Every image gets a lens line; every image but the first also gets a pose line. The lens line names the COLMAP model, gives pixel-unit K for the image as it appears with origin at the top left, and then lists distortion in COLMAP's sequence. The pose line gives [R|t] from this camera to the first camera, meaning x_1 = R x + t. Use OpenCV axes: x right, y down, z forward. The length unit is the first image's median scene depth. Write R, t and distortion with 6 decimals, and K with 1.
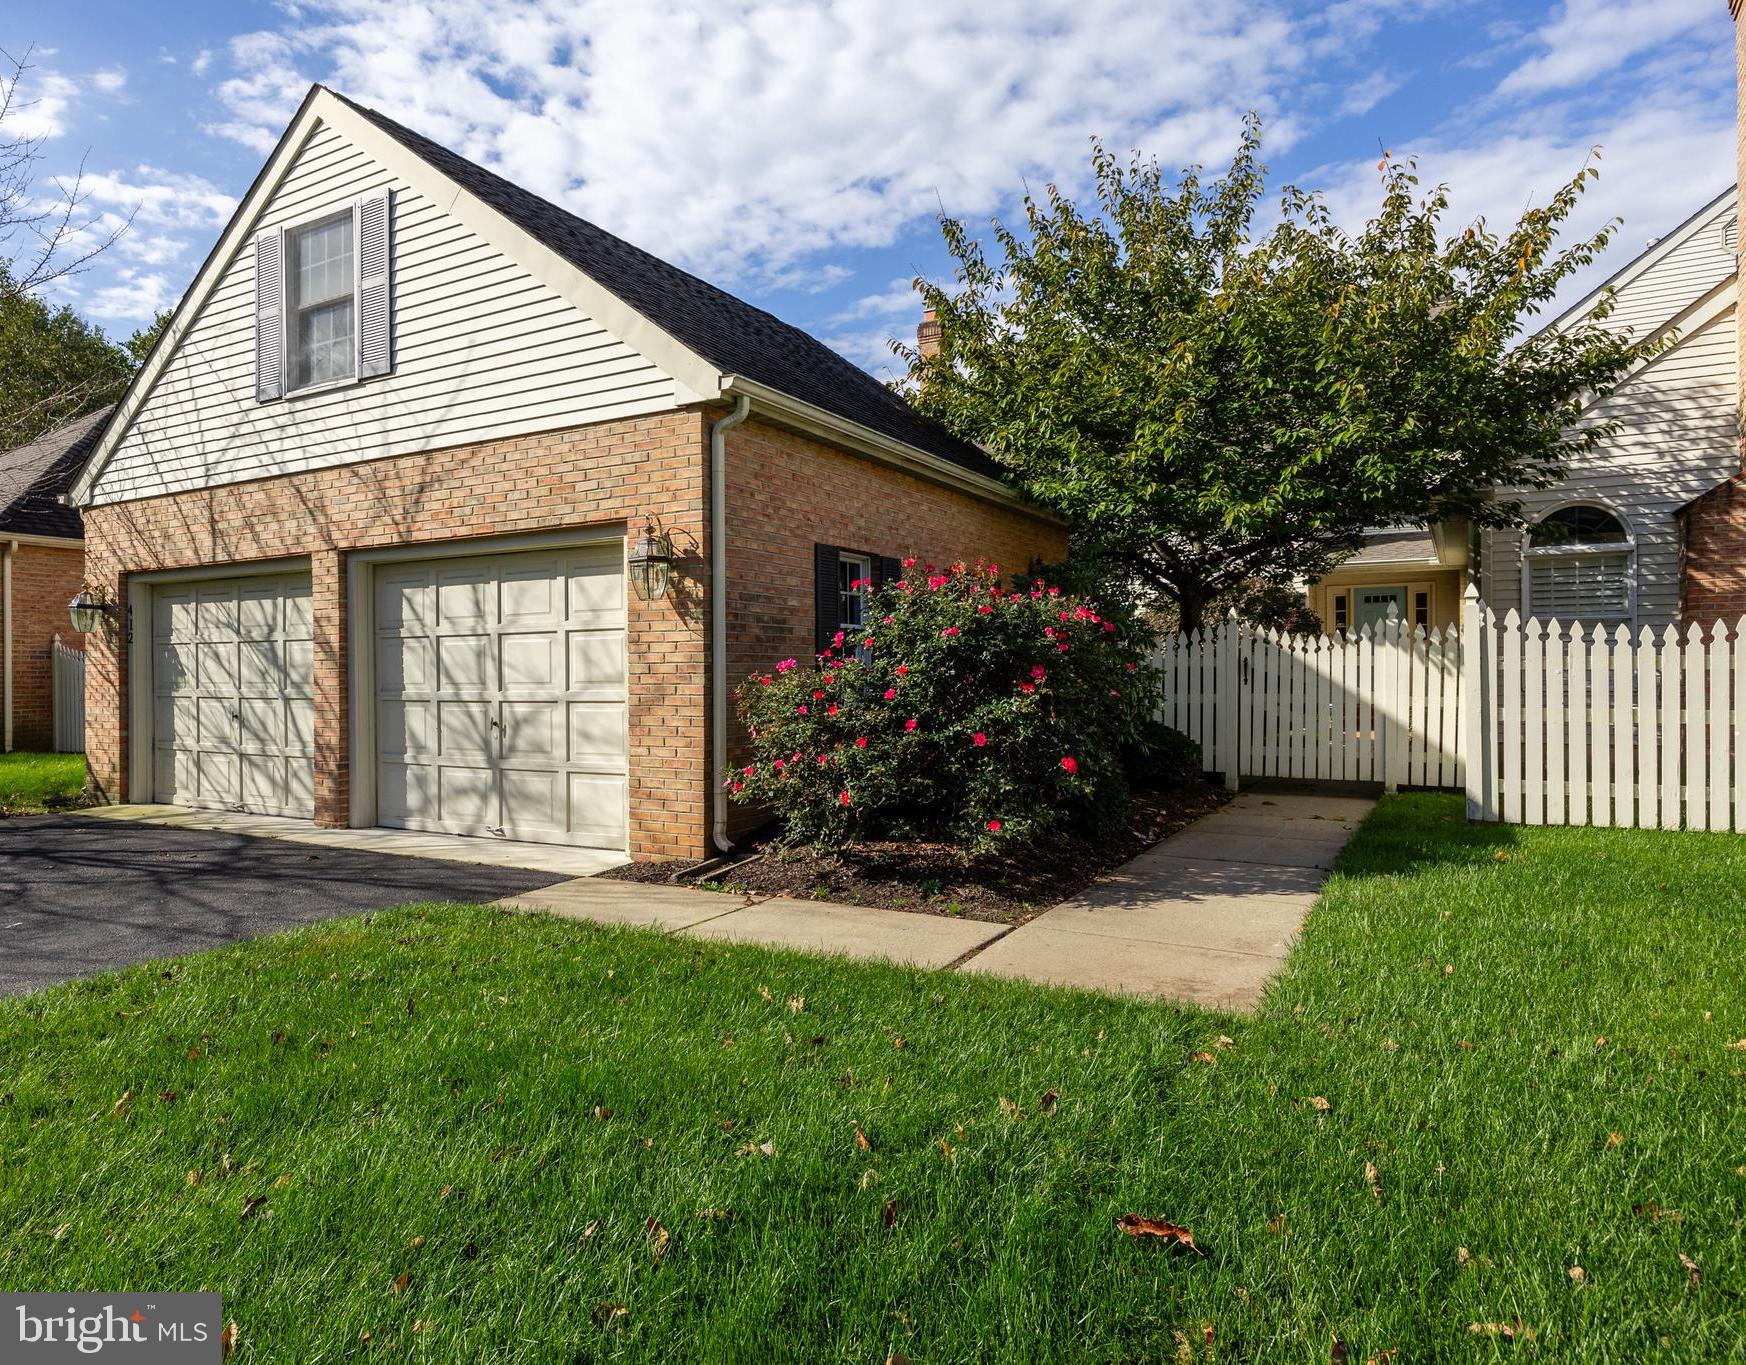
lens RADIAL K [[1026.5, 0, 863.8], [0, 1026.5, 676.9], [0, 0, 1]] dist [0.041379, 0.000737]
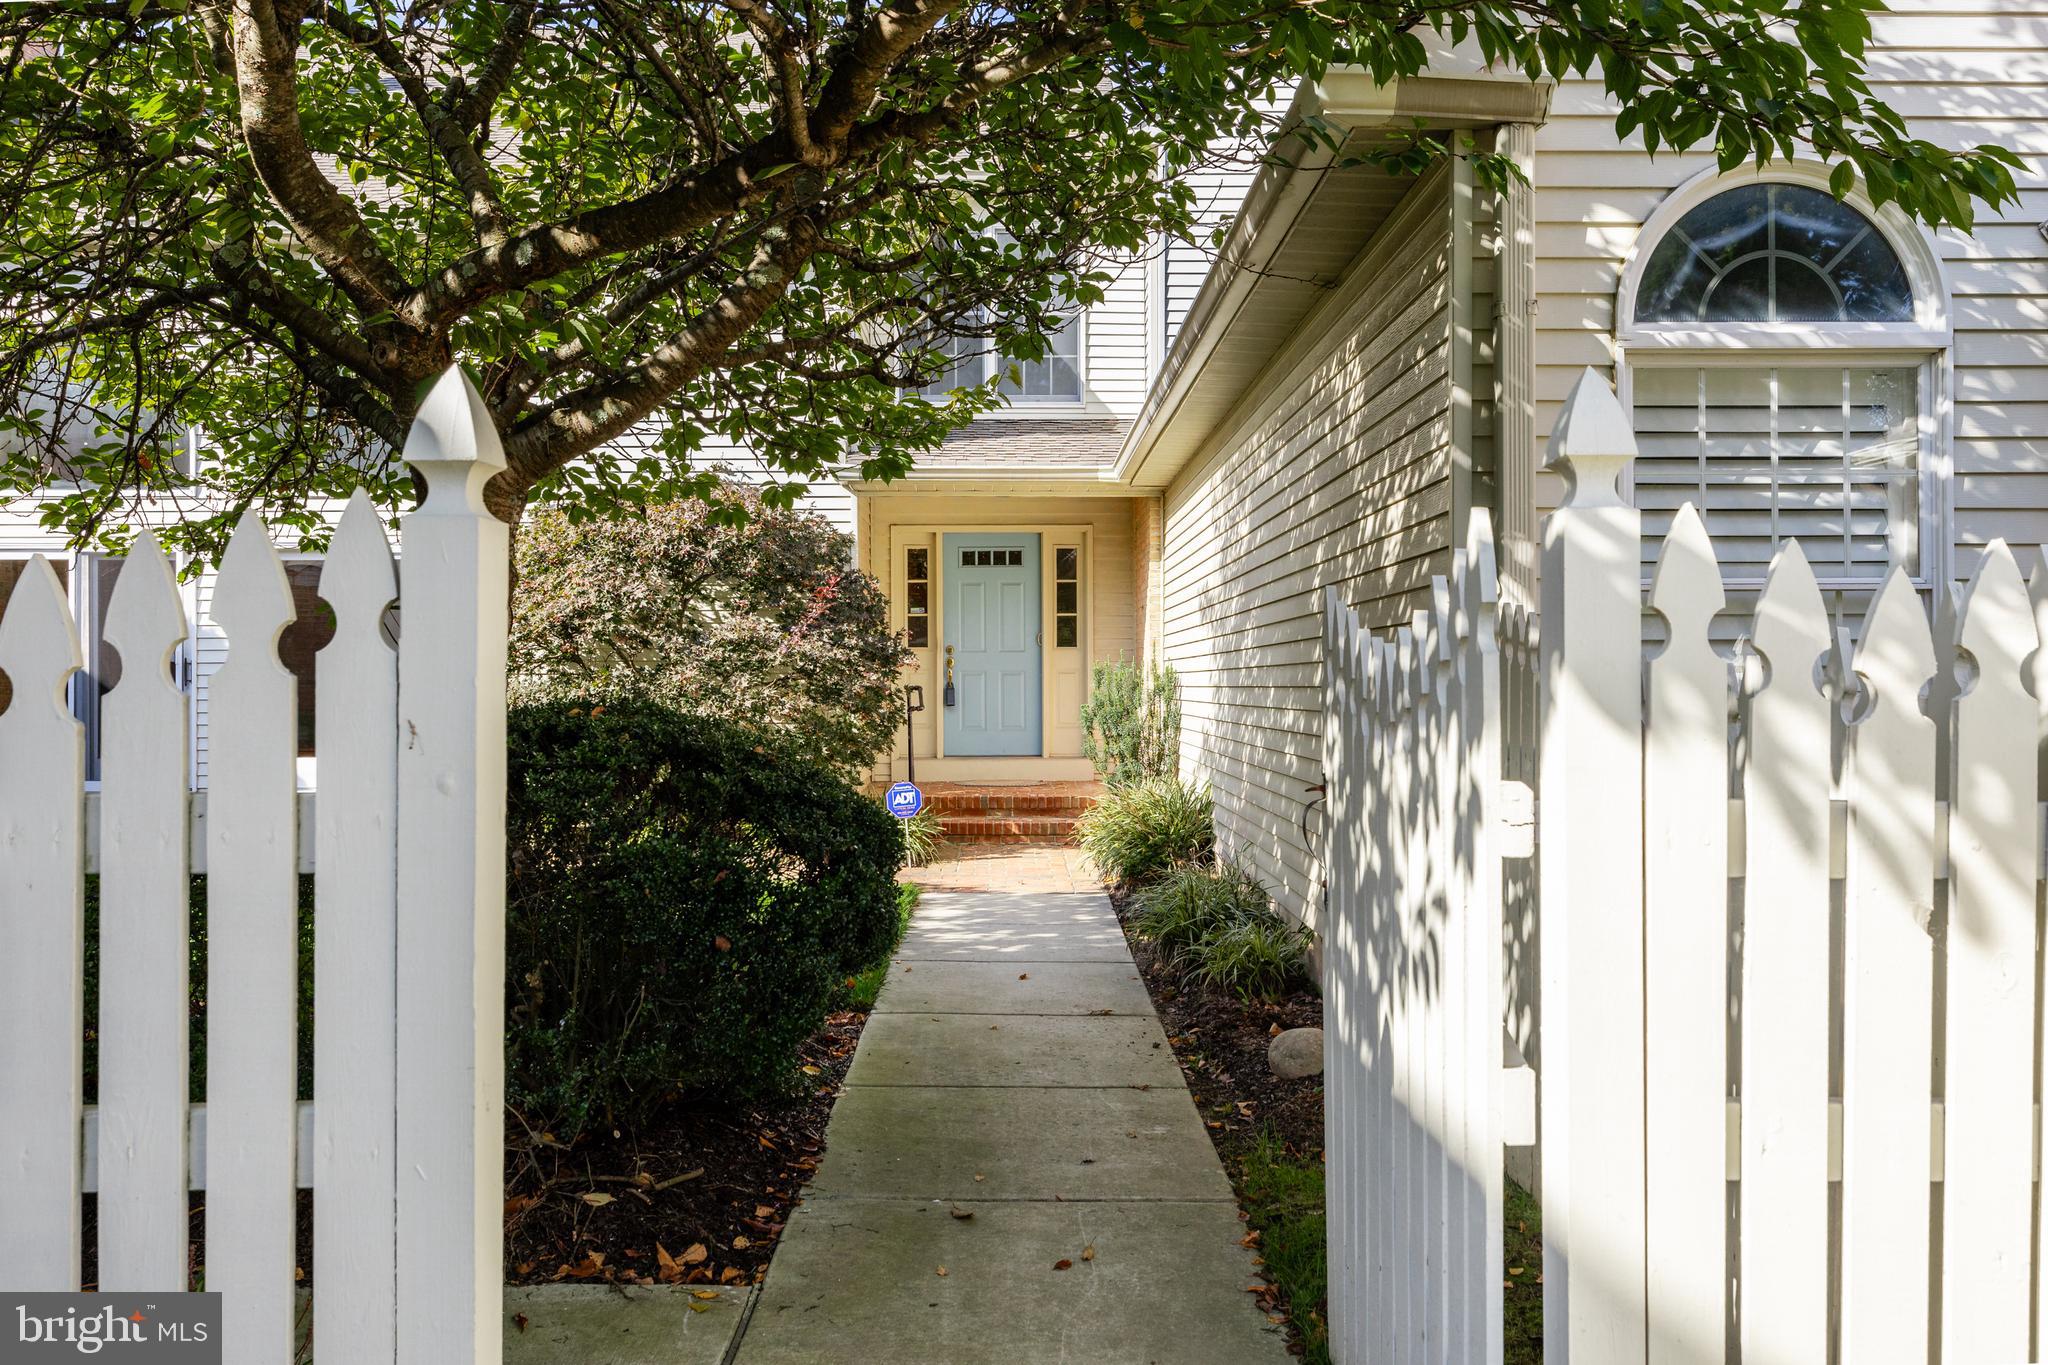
lens RADIAL K [[1678.0, 0, 1024.0], [0, 1678.0, 684.0], [0, 0, 1]] dist [-0.006392, -0.000634]
pose [[0.869705, 0.002159, 0.493567, 0.287137], [0.001141, 0.999979, -0.006383, -0.026798], [-0.493570, 0.006114, 0.869684, 0.712959]]
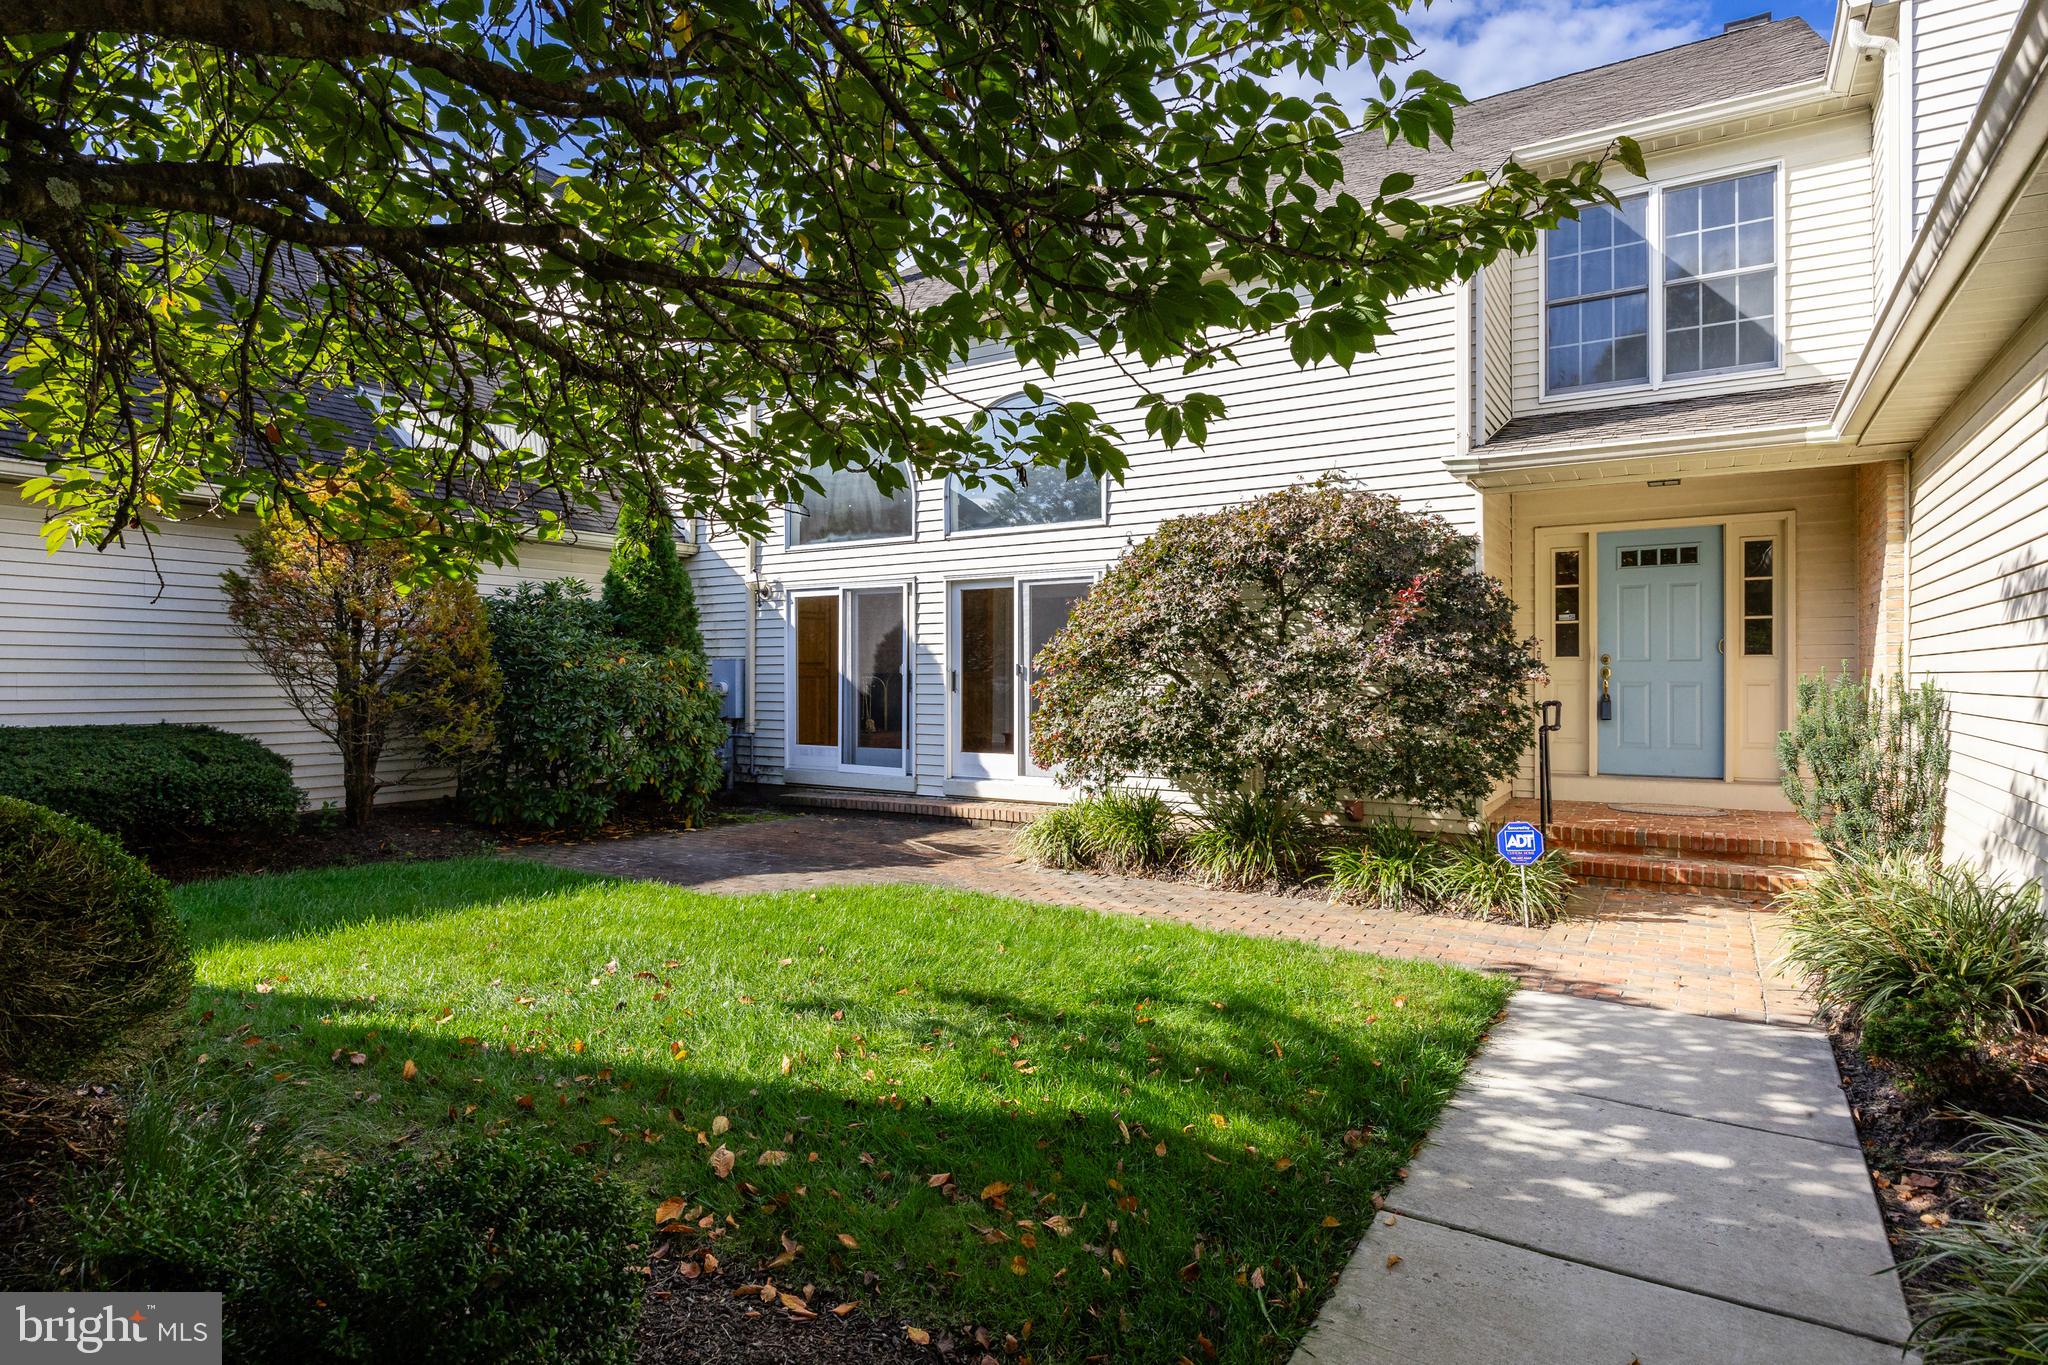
lens RADIAL K [[1081.2, 0, 1019.9], [0, 1081.2, 679.1], [0, 0, 1]] dist [-0.008199, 0.000320]
pose [[0.998080, 0.004234, -0.061788, 0.582237], [-0.004450, 0.999984, -0.003364, -0.048048], [0.061773, 0.003632, 0.998084, 1.197221]]
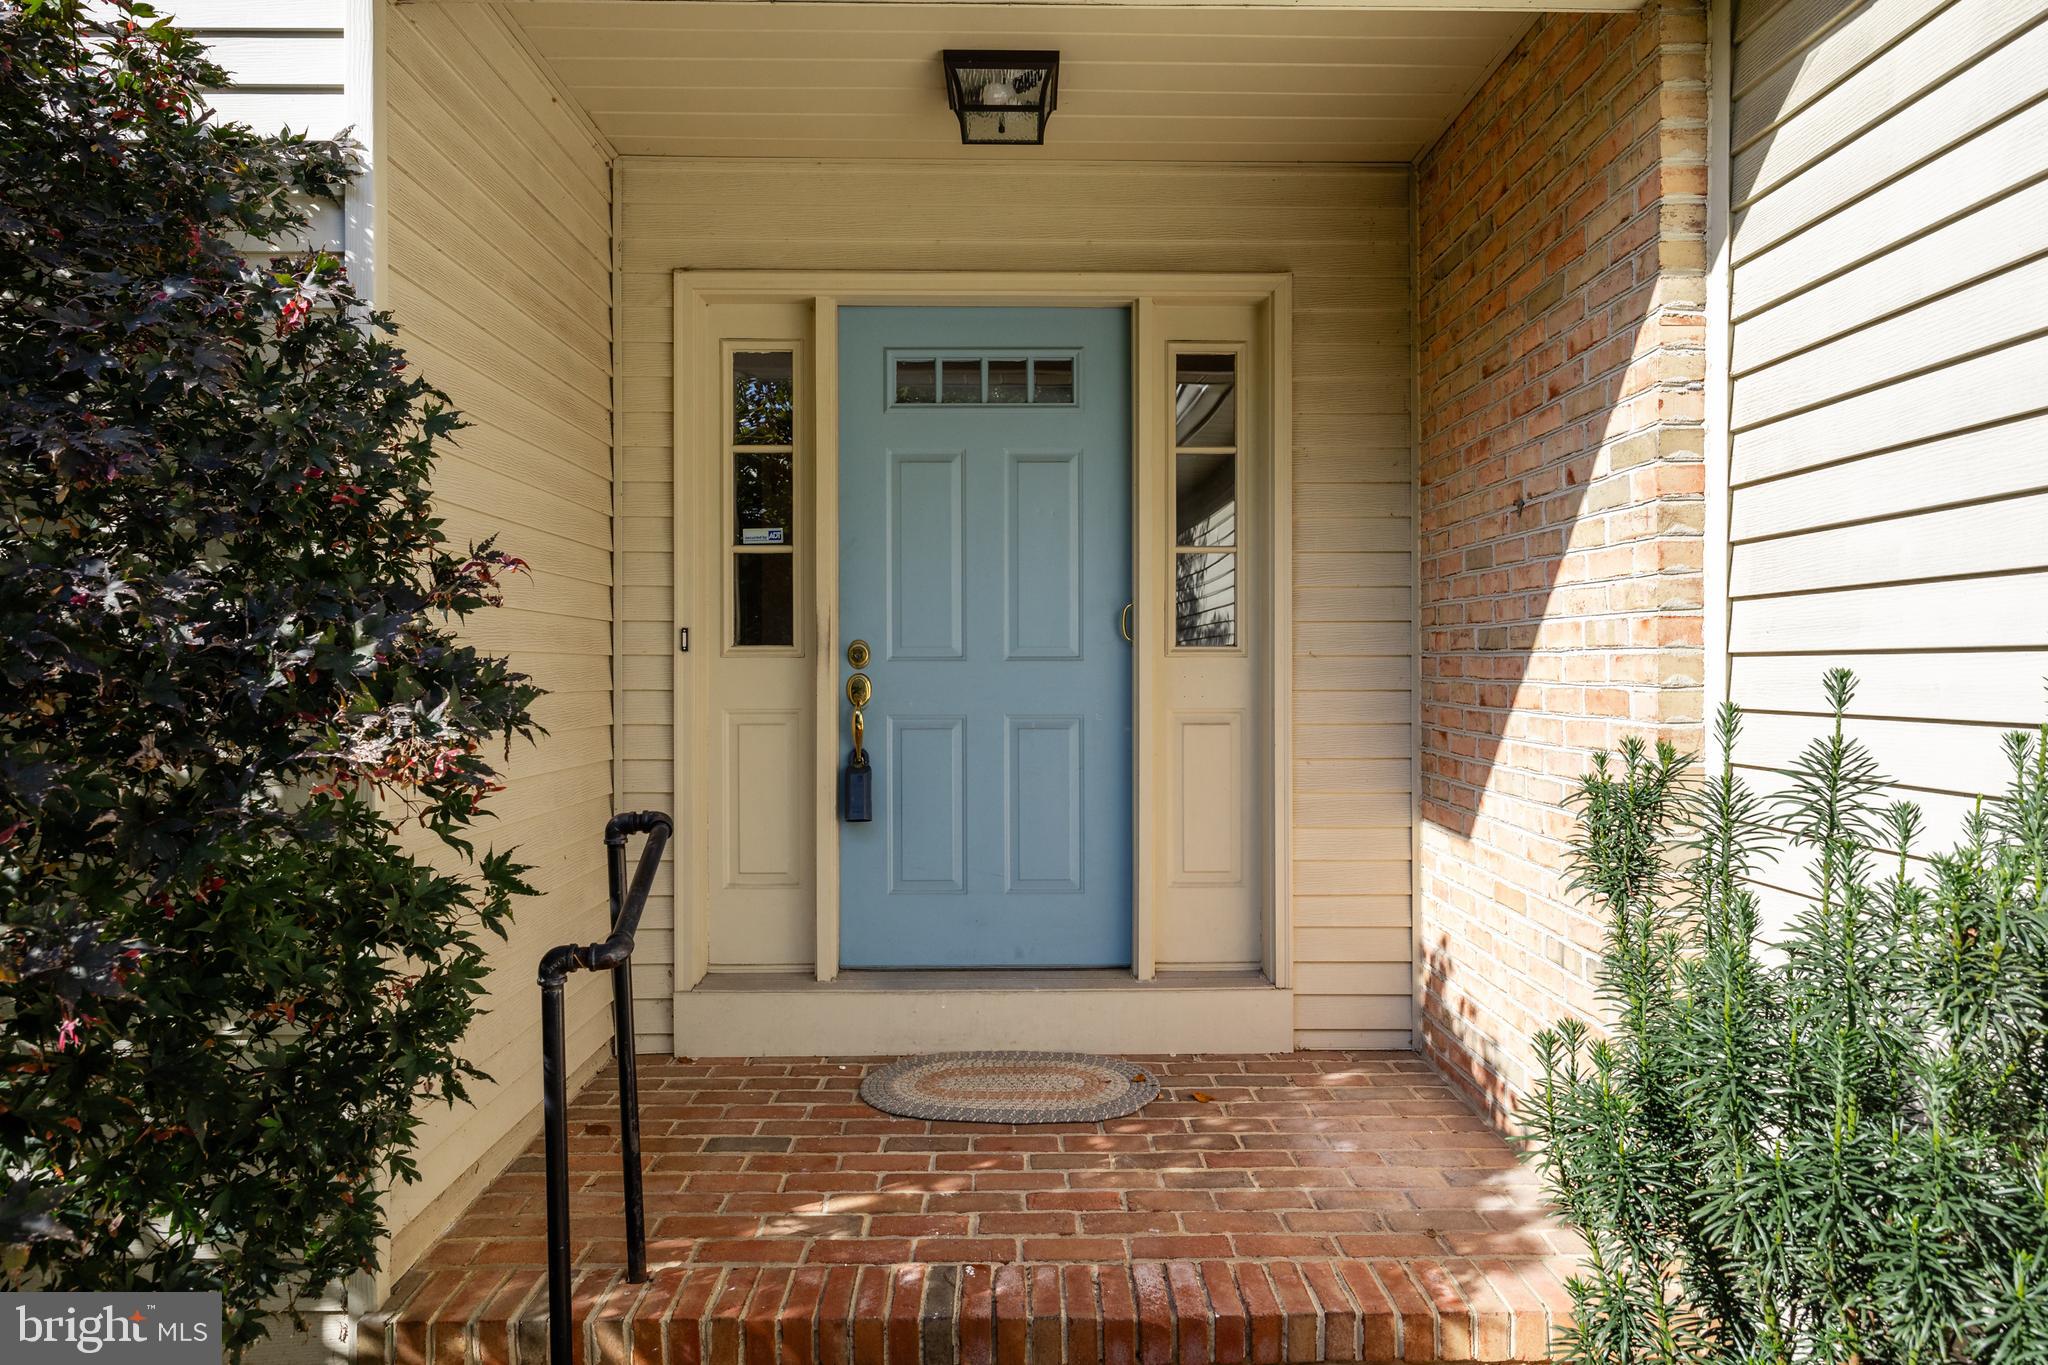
lens RADIAL K [[1378.4, 0, 1028.5], [0, 1378.4, 677.7], [0, 0, 1]] dist [-0.003278, -0.000382]
pose [[0.868504, 0.002461, 0.495676, 0.889908], [-0.001579, 0.999996, -0.002199, -0.063797], [-0.495679, 0.001127, 0.868505, 1.812813]]
